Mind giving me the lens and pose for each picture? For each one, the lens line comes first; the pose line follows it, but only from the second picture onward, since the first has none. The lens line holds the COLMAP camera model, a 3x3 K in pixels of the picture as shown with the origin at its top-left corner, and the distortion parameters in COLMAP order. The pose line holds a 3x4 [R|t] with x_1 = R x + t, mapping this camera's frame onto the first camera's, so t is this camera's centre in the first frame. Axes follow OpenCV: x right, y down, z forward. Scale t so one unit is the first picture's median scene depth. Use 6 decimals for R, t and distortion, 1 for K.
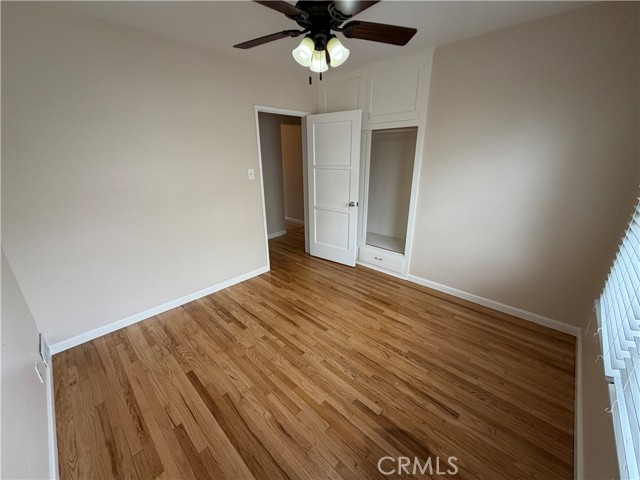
lens RADIAL K [[255.5, 0, 317.1], [0, 255.5, 240.2], [0, 0, 1]] dist [-0.000968, -0.000136]
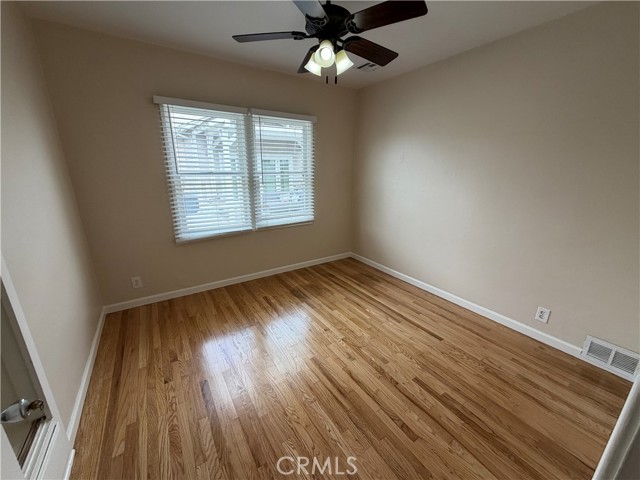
lens RADIAL K [[255.5, 0, 317.1], [0, 255.5, 240.2], [0, 0, 1]] dist [-0.000968, -0.000136]
pose [[-0.974238, -0.057925, 0.217956, -0.163526], [0.076692, 0.823758, 0.561730, -0.527791], [-0.212081, 0.563974, -0.798095, 1.699295]]
